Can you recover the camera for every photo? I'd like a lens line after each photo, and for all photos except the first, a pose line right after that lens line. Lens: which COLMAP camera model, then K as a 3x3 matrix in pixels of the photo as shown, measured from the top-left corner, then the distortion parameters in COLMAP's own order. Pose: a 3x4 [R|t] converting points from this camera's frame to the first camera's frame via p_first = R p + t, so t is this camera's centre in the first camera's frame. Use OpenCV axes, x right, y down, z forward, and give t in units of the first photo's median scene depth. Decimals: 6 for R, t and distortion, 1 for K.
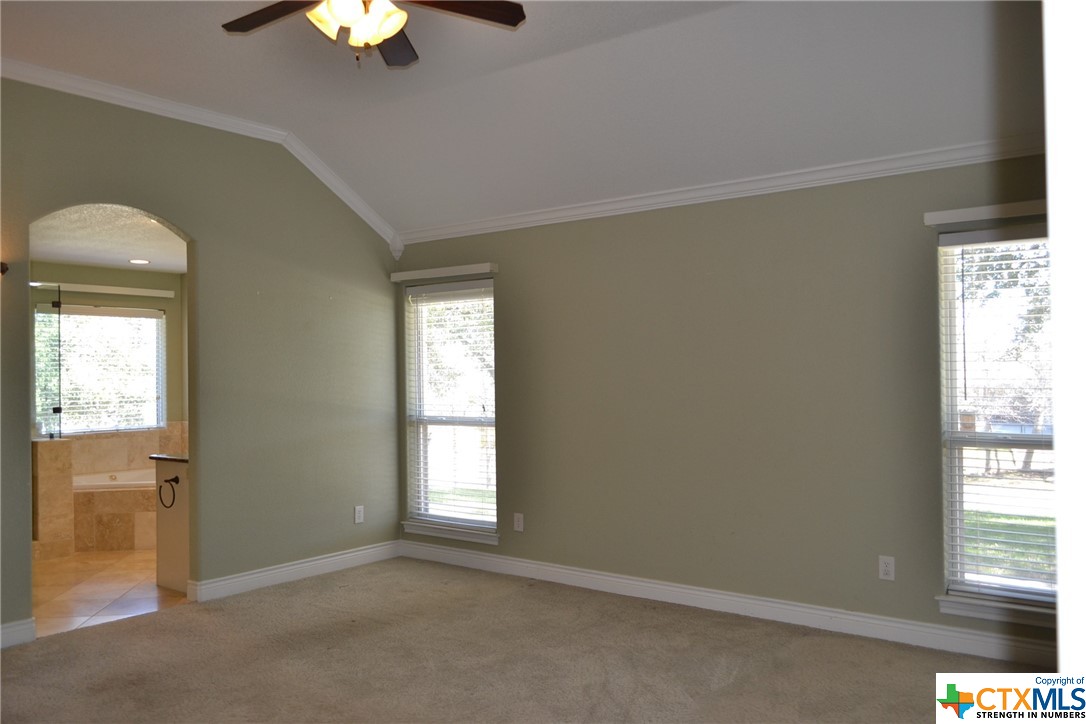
lens RADIAL K [[860.1, 0, 536.6], [0, 860.1, 363.8], [0, 0, 1]] dist [-0.005367, -0.002910]
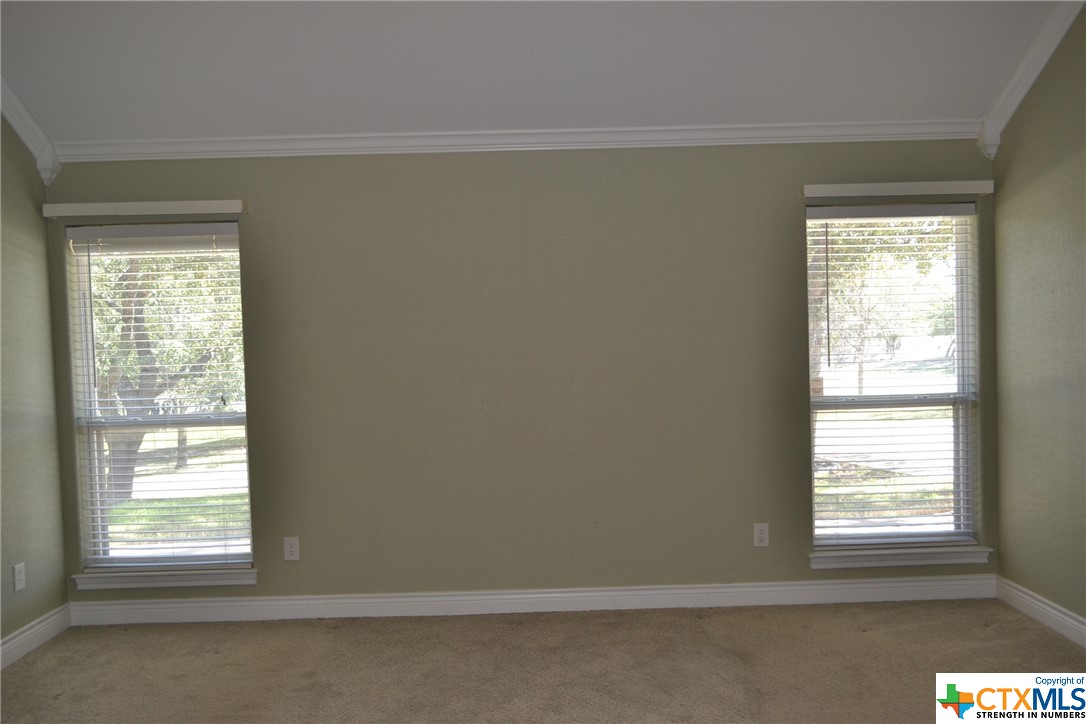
lens RADIAL K [[860.1, 0, 543.3], [0, 860.1, 364.7], [0, 0, 1]] dist [-0.005367, -0.002910]
pose [[0.787126, -0.031519, 0.615986, -0.299102], [0.012693, 0.999310, 0.034914, -0.000708], [-0.616661, -0.019663, 0.786983, 0.265928]]
